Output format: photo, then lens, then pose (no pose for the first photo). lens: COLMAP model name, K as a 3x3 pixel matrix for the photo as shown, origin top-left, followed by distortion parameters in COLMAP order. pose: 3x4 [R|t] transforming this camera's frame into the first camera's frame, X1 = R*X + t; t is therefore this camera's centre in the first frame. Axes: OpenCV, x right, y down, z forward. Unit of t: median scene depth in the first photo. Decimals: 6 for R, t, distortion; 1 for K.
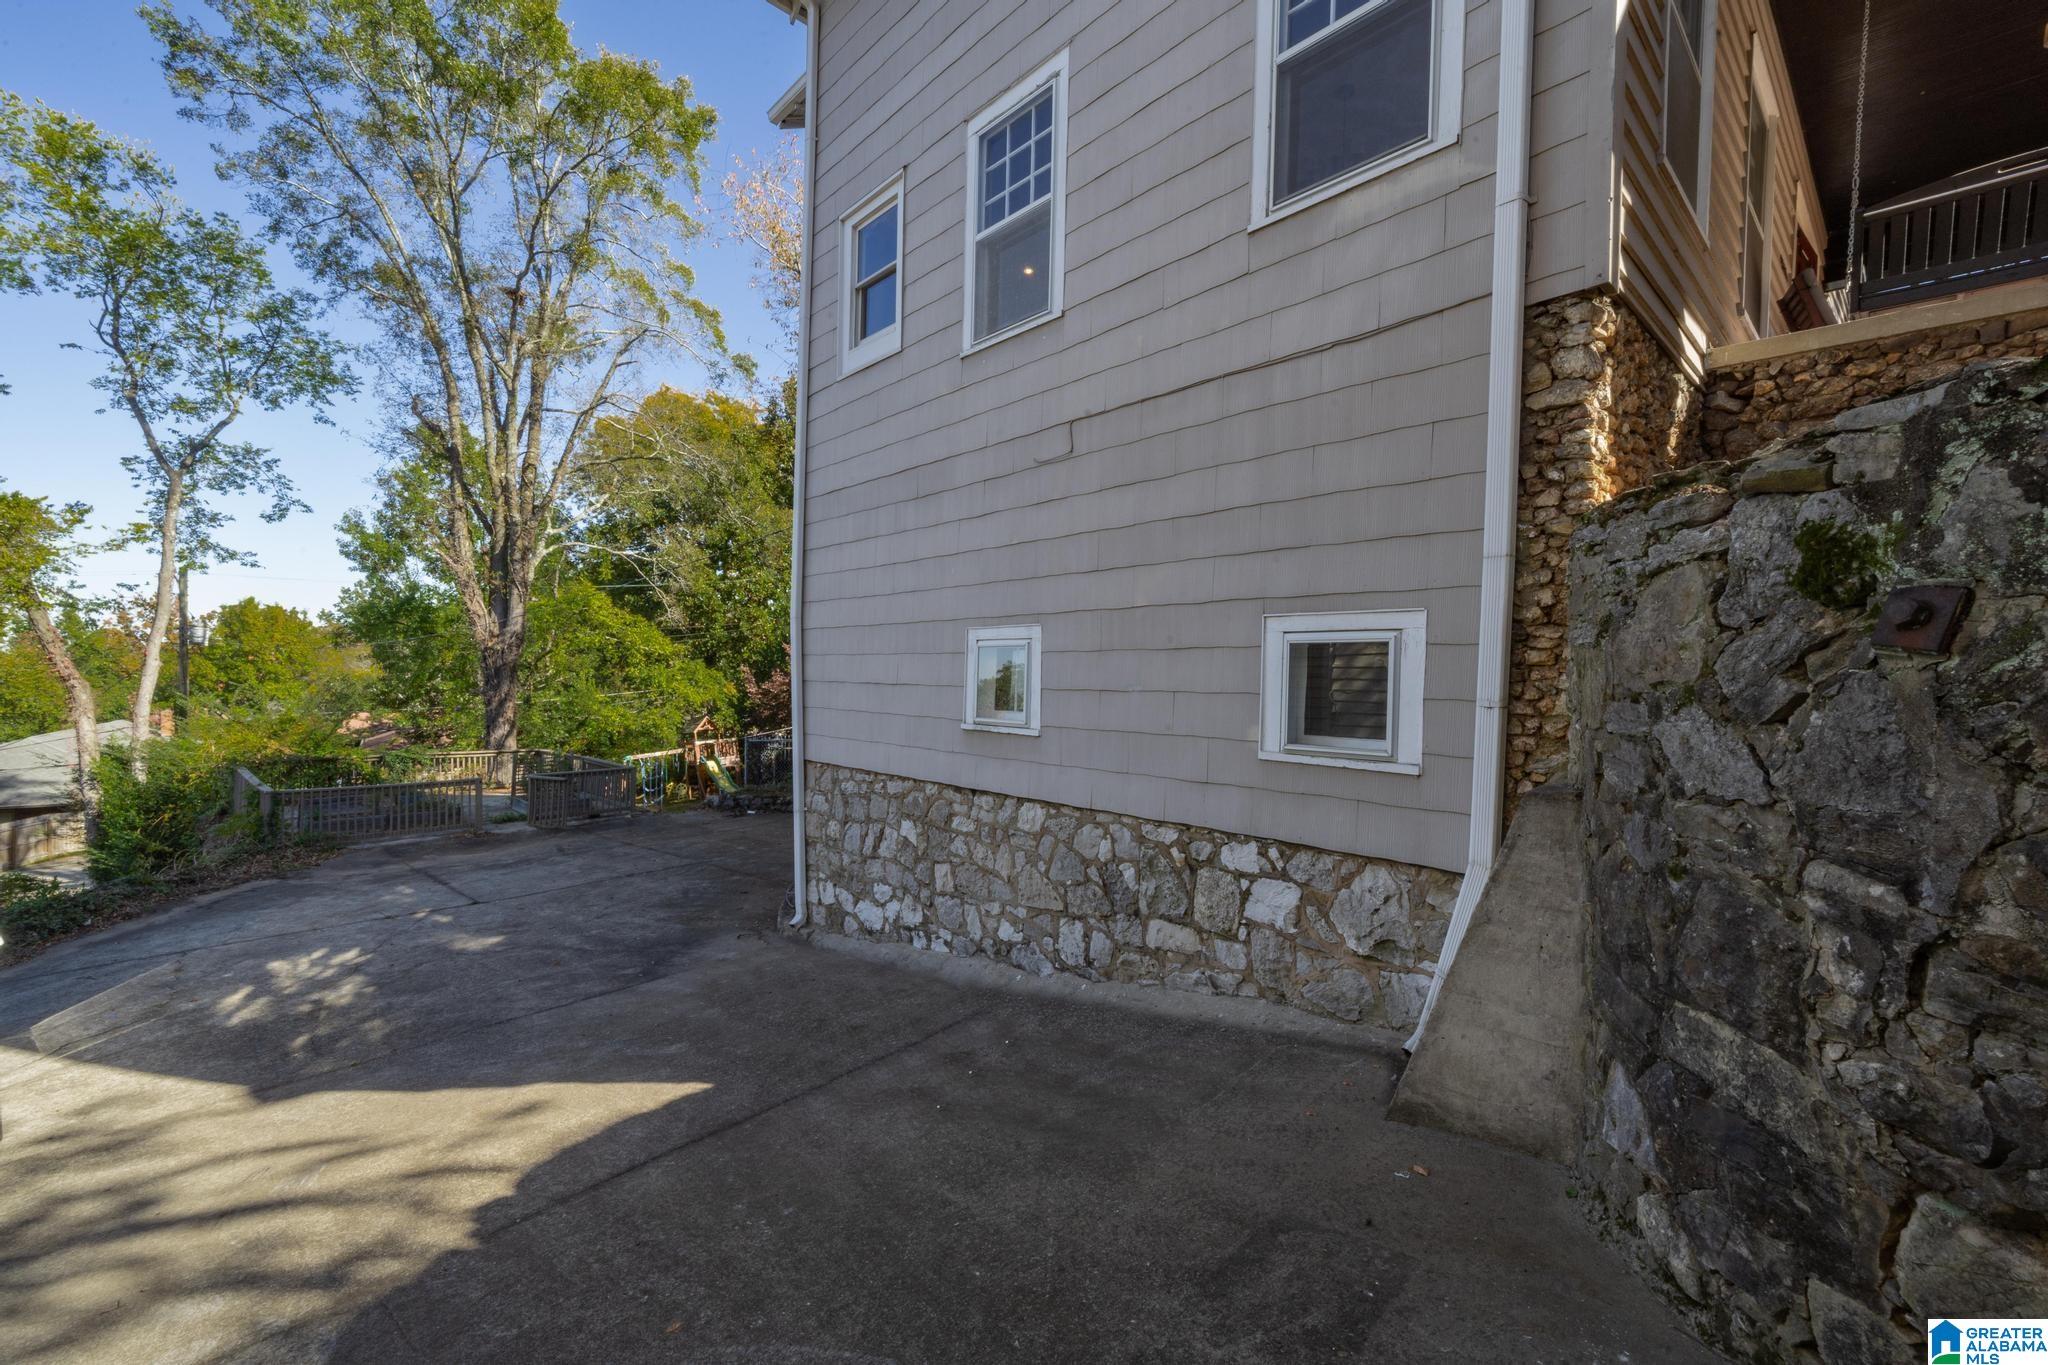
lens RADIAL K [[838.7, 0, 1025.6], [0, 838.7, 693.8], [0, 0, 1]] dist [-0.011222, 0.002927]
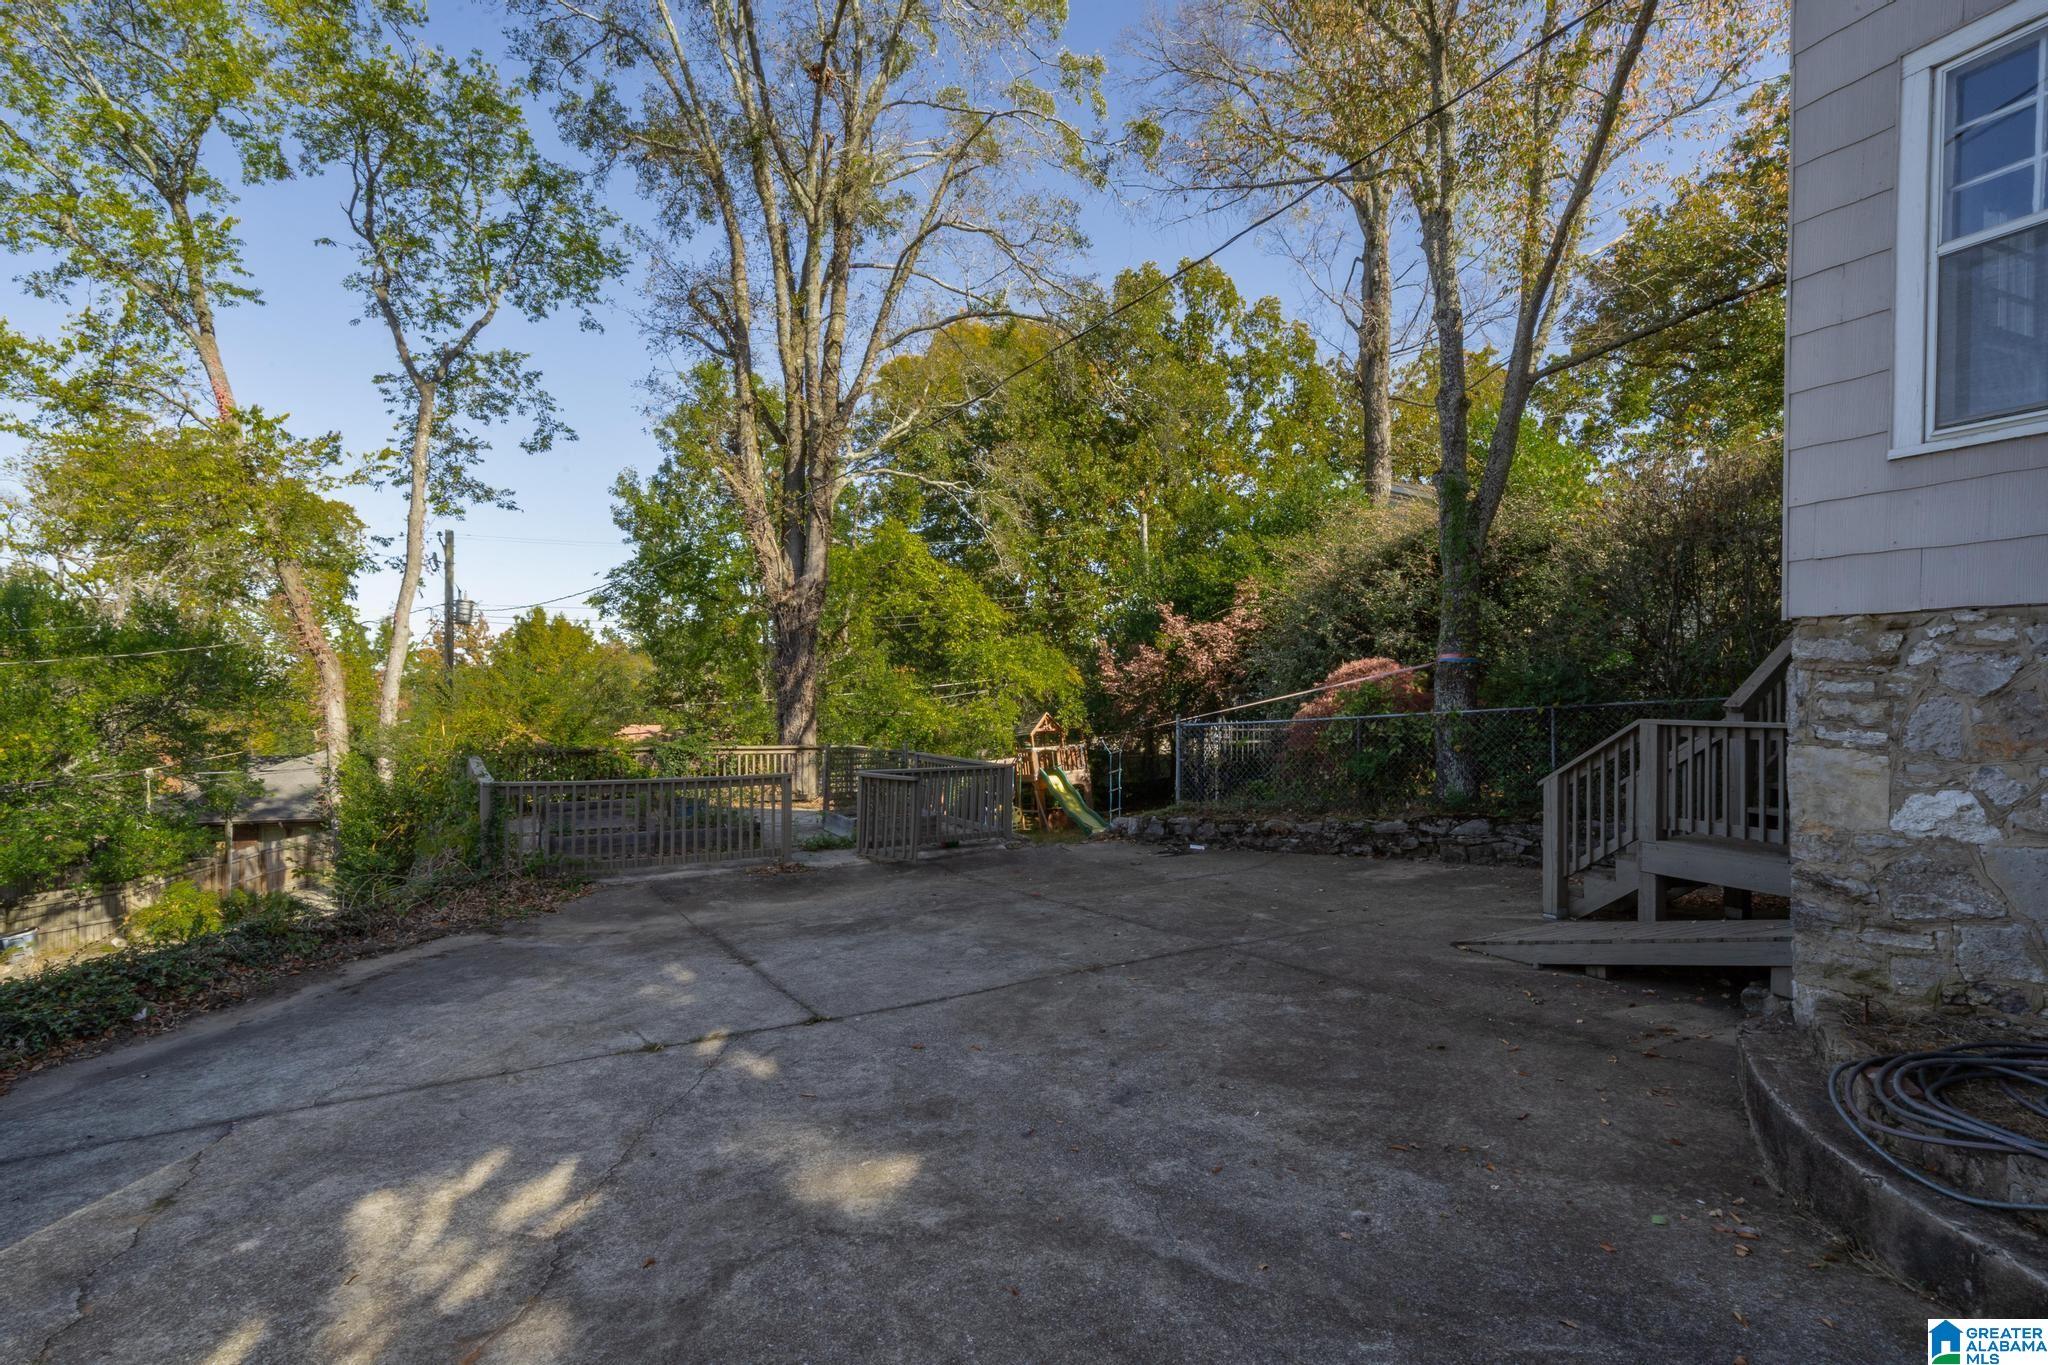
lens RADIAL K [[1007.1, 0, 1027.4], [0, 1007.1, 694.9], [0, 0, 1]] dist [0.012777, -0.000610]
pose [[0.952978, -0.012273, -0.302790, -0.195219], [0.005367, 0.999706, -0.023630, 0.045149], [0.302991, 0.020893, 0.952764, 0.261086]]
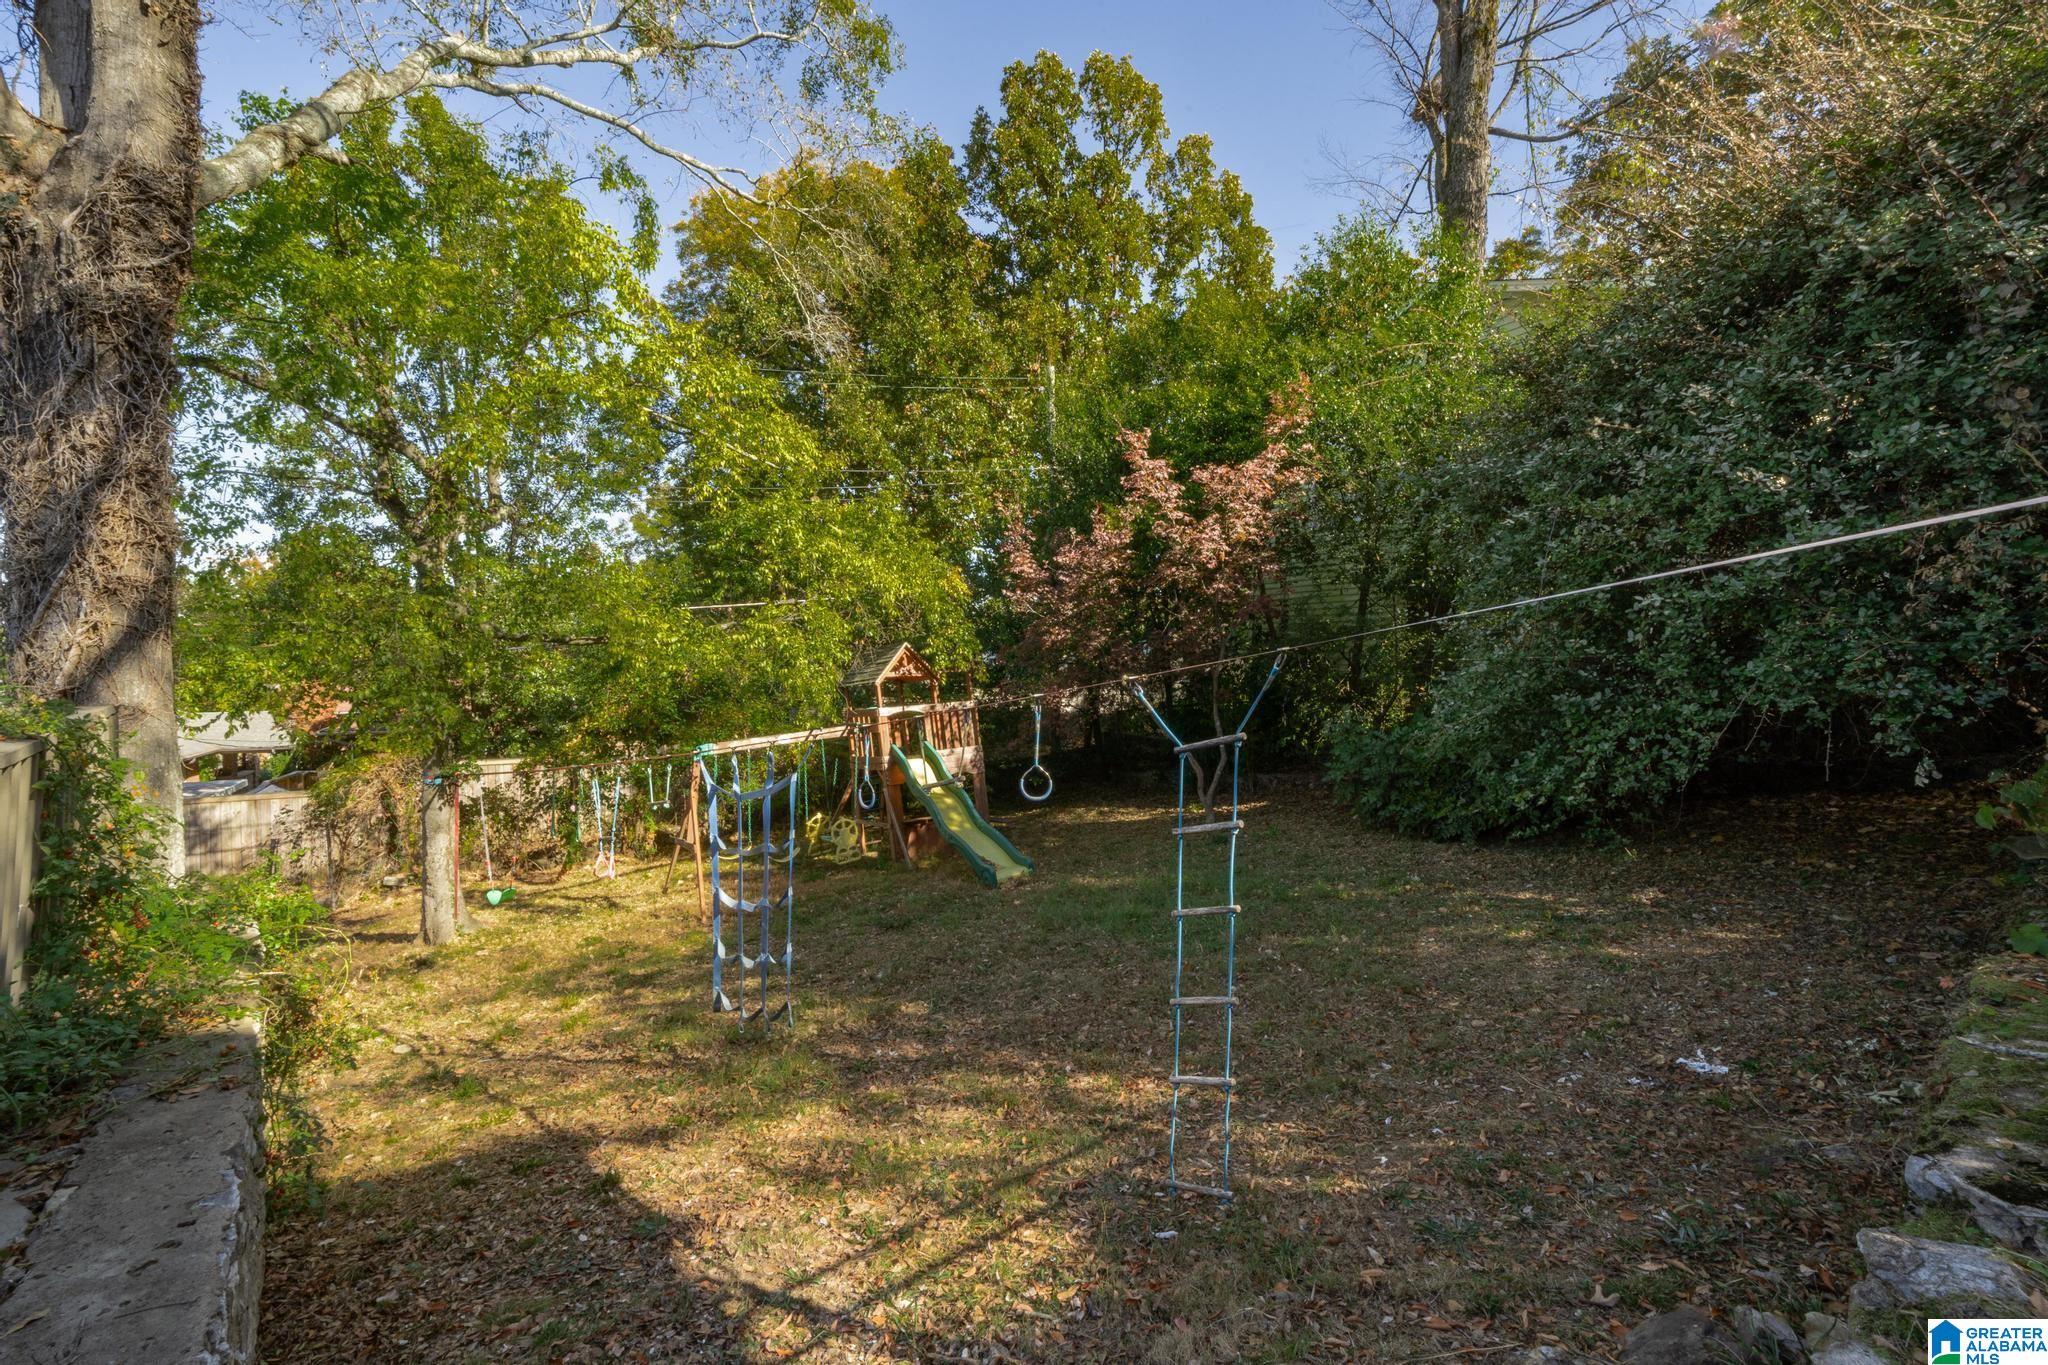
lens RADIAL K [[882.6, 0, 1008.1], [0, 882.6, 695.2], [0, 0, 1]] dist [0.005683, 0.000952]
pose [[0.983454, 0.005398, -0.181077, -0.367232], [-0.000821, 0.999679, 0.025341, 0.056981], [0.181155, -0.024773, 0.983142, 0.857457]]
